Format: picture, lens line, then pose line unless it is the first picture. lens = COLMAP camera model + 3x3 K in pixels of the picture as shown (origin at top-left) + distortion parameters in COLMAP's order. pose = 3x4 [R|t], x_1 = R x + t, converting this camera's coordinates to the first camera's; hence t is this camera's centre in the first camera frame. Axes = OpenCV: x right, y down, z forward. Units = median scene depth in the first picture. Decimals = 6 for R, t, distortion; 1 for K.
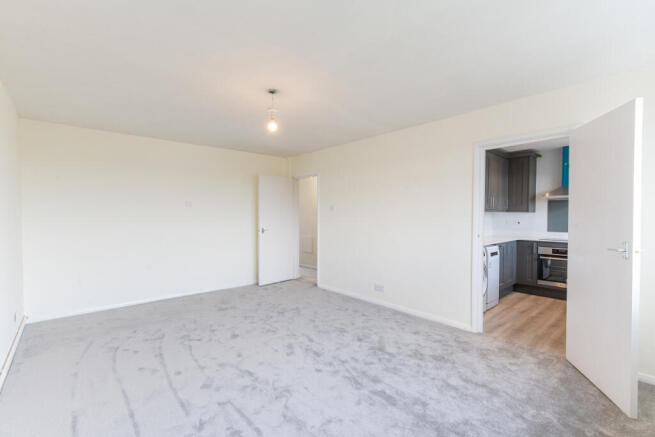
lens RADIAL K [[290.9, 0, 322.9], [0, 290.9, 223.3], [0, 0, 1]] dist [-0.004050, -0.000174]
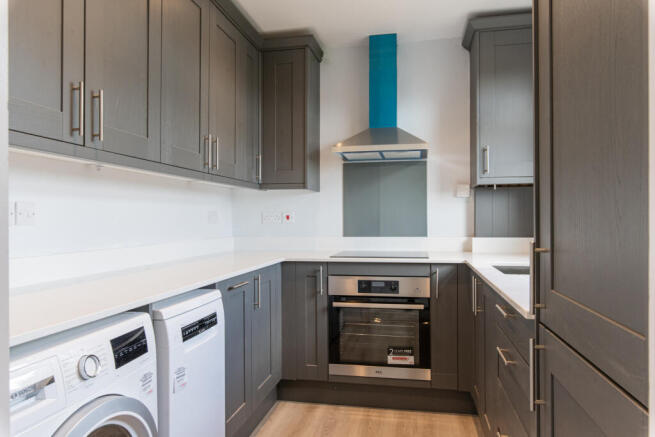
lens RADIAL K [[455.7, 0, 326.8], [0, 455.7, 218.7], [0, 0, 1]] dist [-0.007687, -0.000444]
pose [[0.791063, -0.004616, 0.611718, 0.358021], [0.020989, 0.999588, -0.019600, 0.015532], [-0.611375, 0.028344, 0.790833, 0.503362]]
